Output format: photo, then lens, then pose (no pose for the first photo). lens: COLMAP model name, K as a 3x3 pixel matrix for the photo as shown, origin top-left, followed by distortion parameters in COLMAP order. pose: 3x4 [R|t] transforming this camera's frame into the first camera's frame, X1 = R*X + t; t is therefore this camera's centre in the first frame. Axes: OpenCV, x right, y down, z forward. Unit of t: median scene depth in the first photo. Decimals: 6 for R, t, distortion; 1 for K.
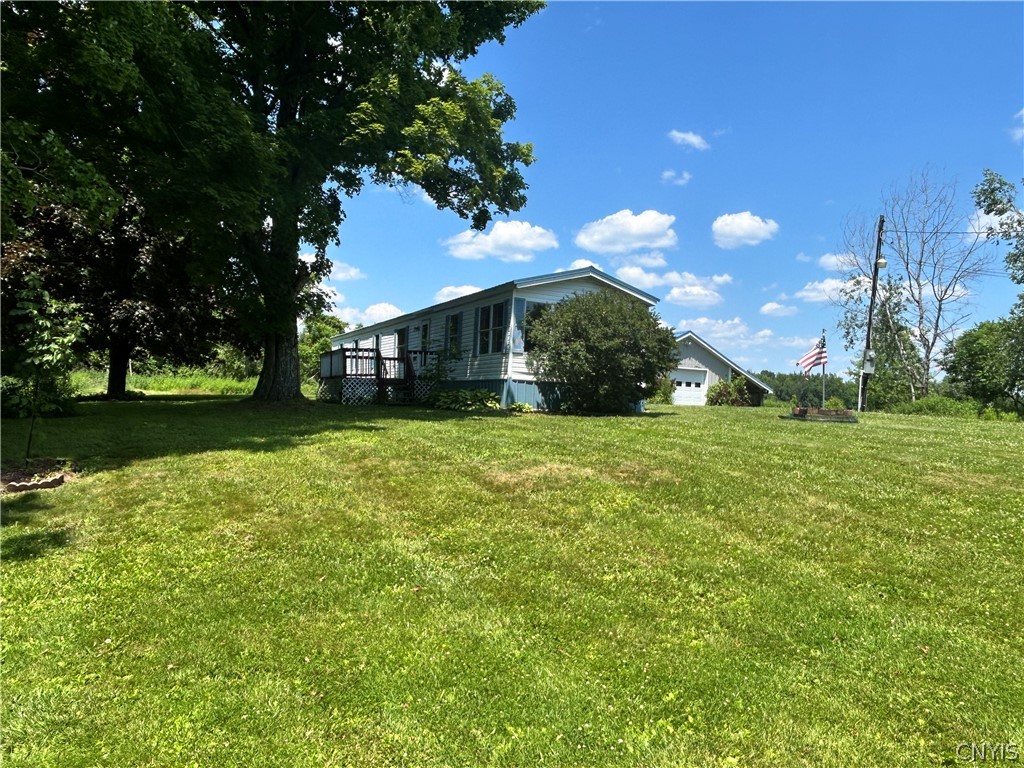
lens RADIAL K [[728.2, 0, 511.8], [0, 728.2, 382.4], [0, 0, 1]] dist [-0.010307, -0.001494]
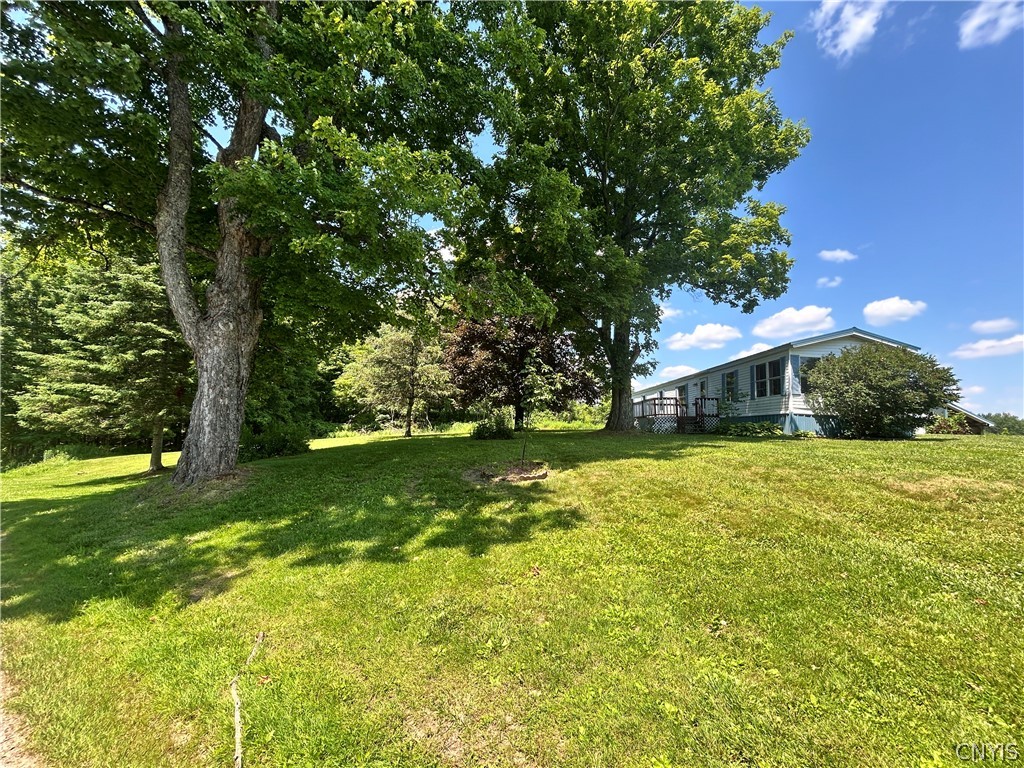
lens RADIAL K [[411.4, 0, 513.0], [0, 411.4, 386.7], [0, 0, 1]] dist [0.002552, 0.000186]
pose [[0.901238, -0.053079, -0.430061, -0.136149], [0.012278, 0.995199, -0.097100, 0.013993], [0.433150, 0.082230, 0.897563, 0.065635]]
